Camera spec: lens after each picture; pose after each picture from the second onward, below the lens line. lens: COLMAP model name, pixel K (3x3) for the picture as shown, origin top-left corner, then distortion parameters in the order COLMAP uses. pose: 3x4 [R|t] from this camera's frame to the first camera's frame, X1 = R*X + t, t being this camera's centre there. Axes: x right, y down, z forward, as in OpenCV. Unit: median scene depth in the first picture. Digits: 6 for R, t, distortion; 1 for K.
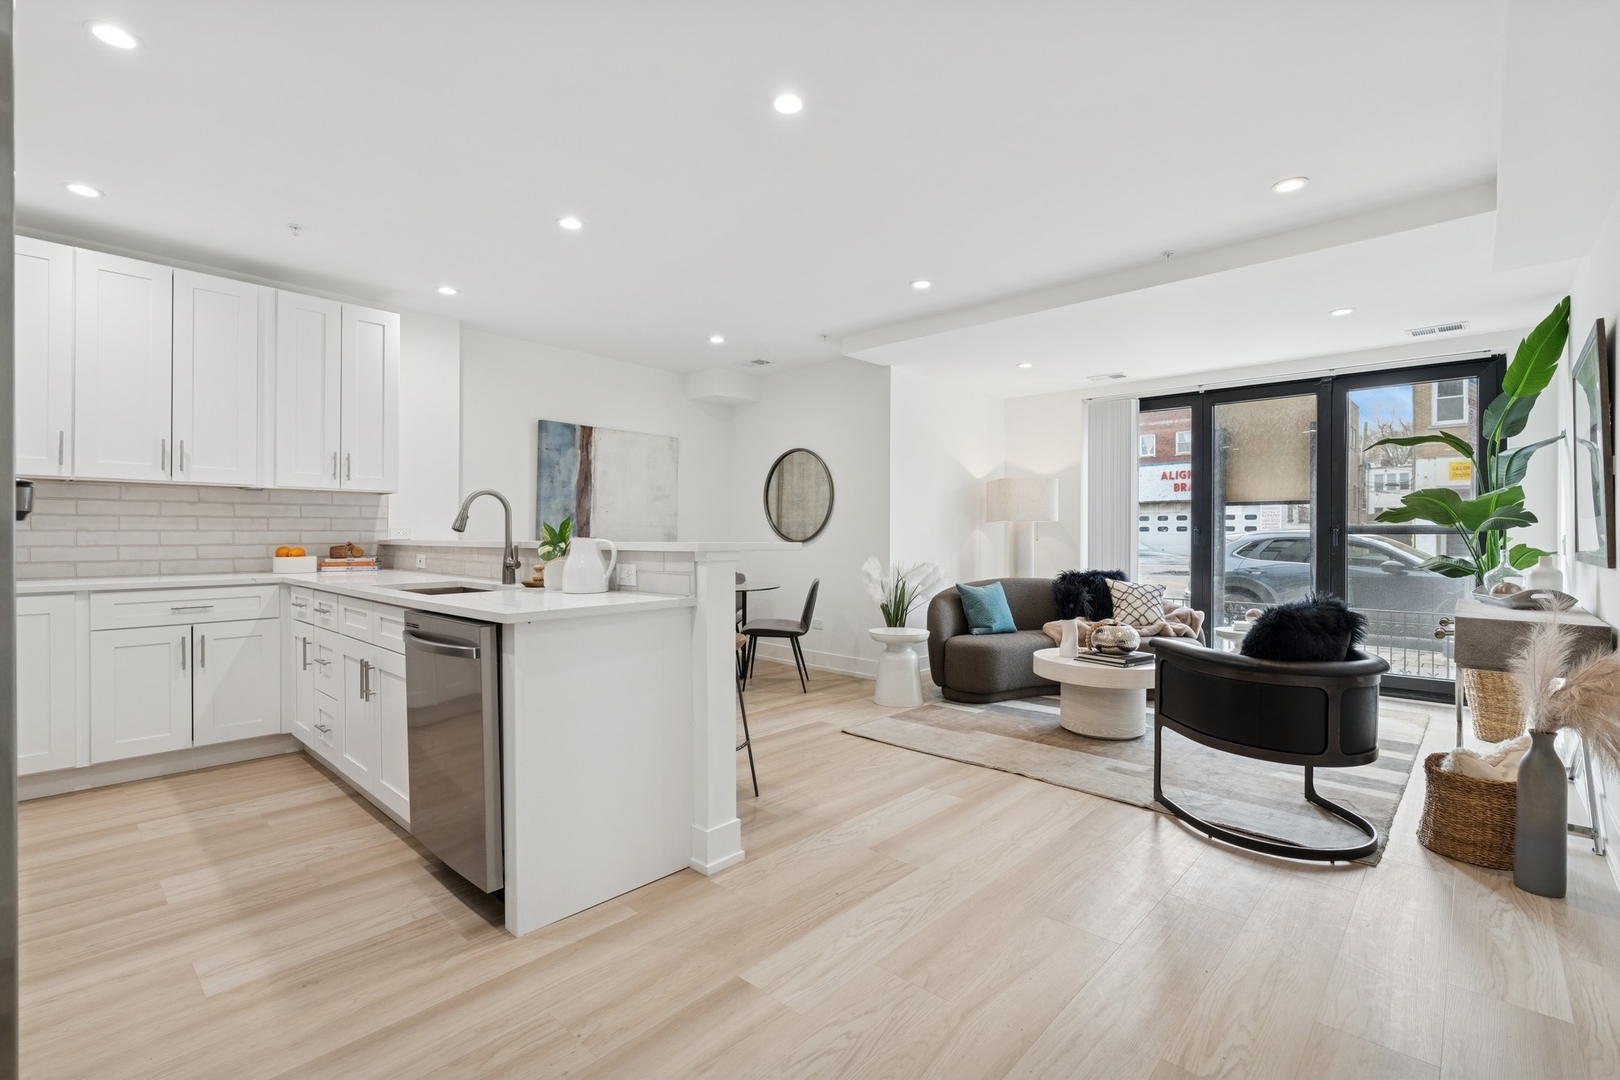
lens RADIAL K [[732.0, 0, 806.9], [0, 732.0, 534.8], [0, 0, 1]] dist [-0.006764, 0.002962]
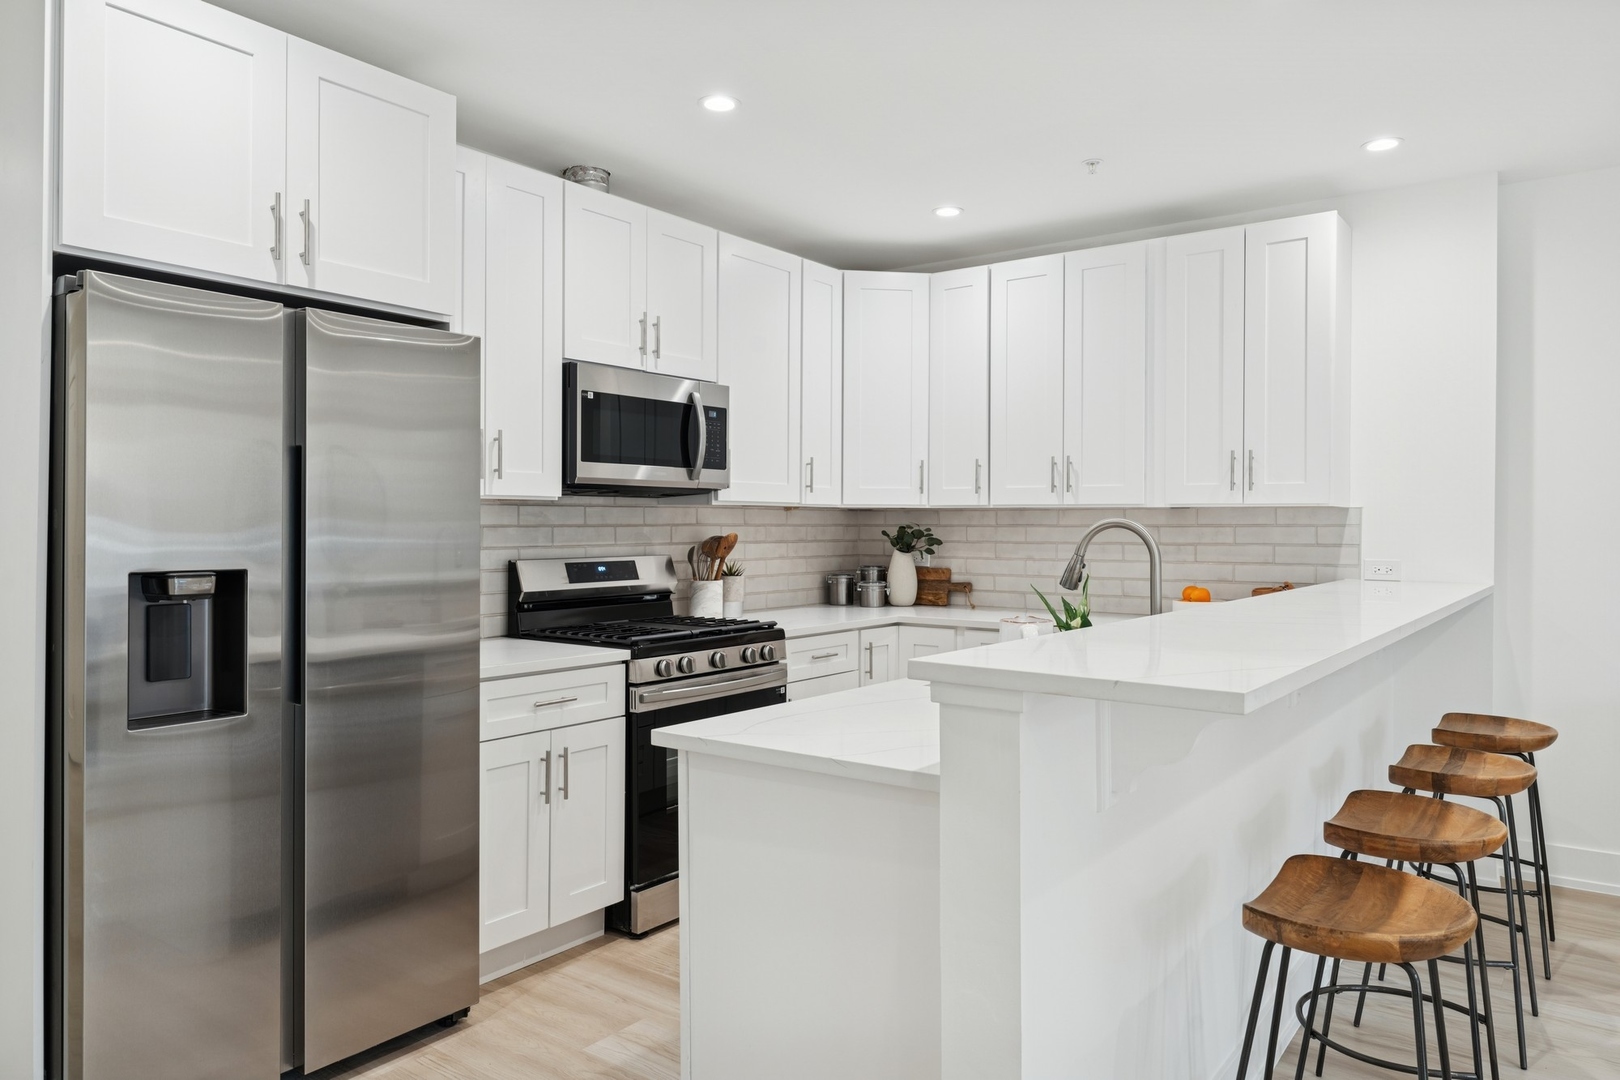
lens RADIAL K [[1063.3, 0, 792.9], [0, 1063.3, 526.8], [0, 0, 1]] dist [-0.012508, 0.001549]
pose [[0.091509, 0.001173, -0.995804, 0.273266], [-0.001131, 0.999999, 0.001074, -0.039647], [0.995804, 0.001028, 0.091510, 0.466187]]
